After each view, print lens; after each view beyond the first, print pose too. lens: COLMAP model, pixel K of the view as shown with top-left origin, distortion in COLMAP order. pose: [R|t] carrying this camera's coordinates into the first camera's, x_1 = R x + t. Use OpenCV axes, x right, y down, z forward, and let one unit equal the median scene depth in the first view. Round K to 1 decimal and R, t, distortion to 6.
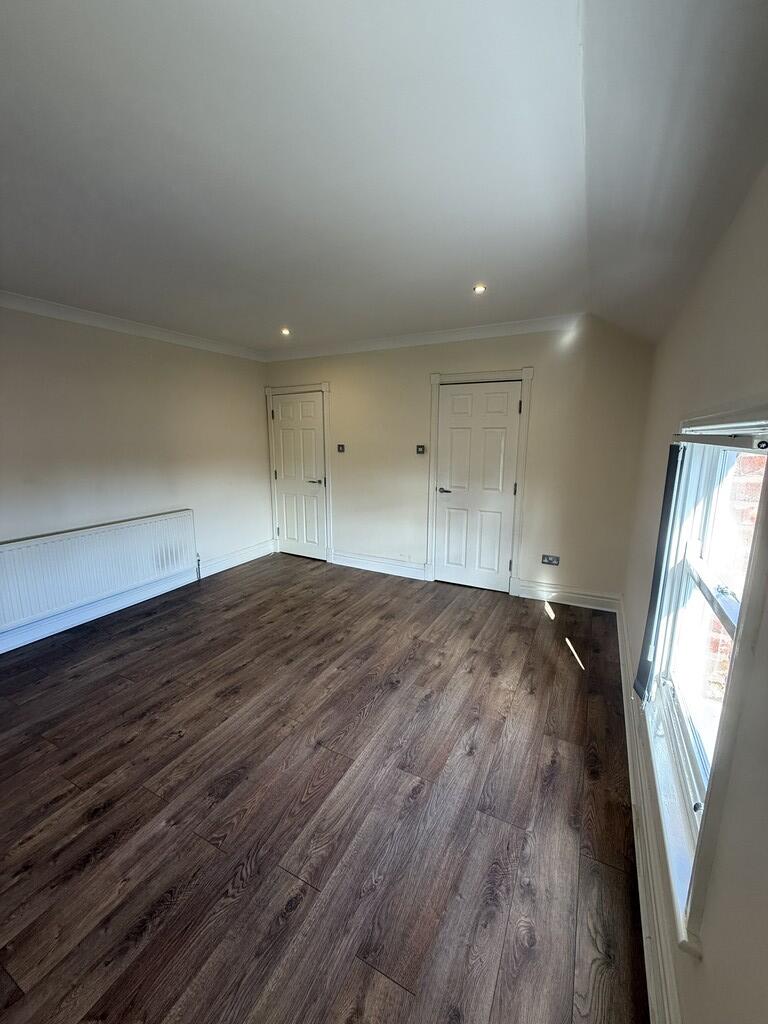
lens RADIAL K [[406.7, 0, 382.6], [0, 406.7, 510.1], [0, 0, 1]] dist [-0.000888, 0.000647]
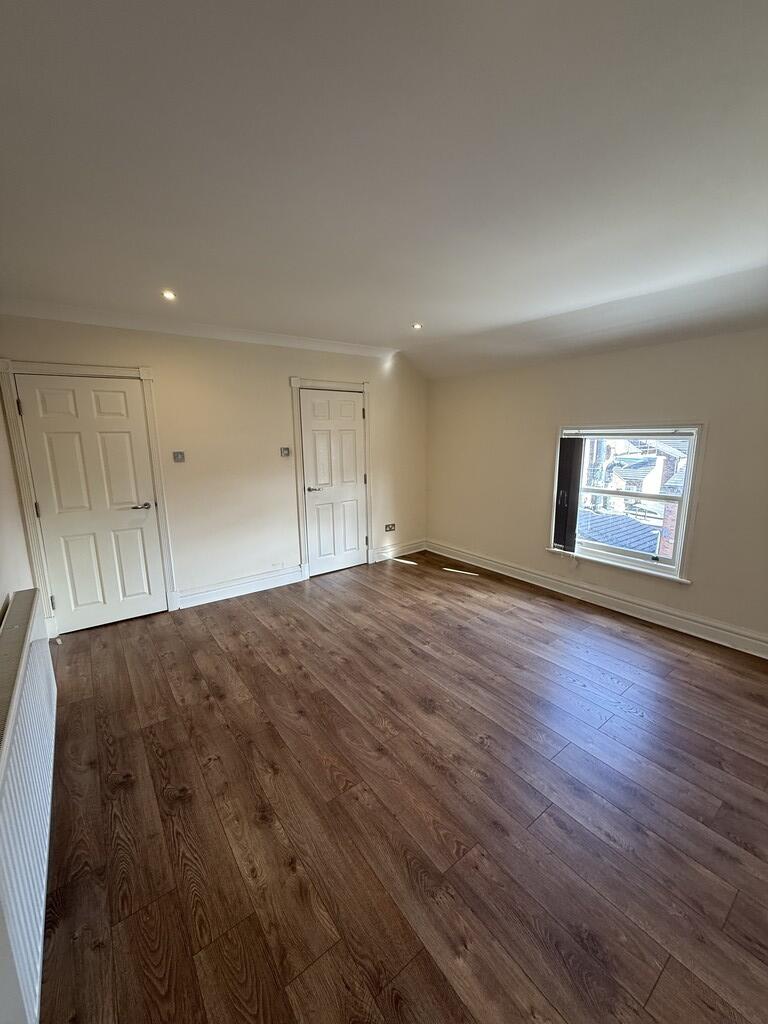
lens RADIAL K [[406.7, 0, 383.1], [0, 406.7, 511.8], [0, 0, 1]] dist [-0.000888, 0.000647]
pose [[0.431670, -0.178292, 0.884236, -0.864186], [0.178691, 0.977747, 0.109913, -0.090234], [-0.884155, 0.110559, 0.453923, 0.439602]]
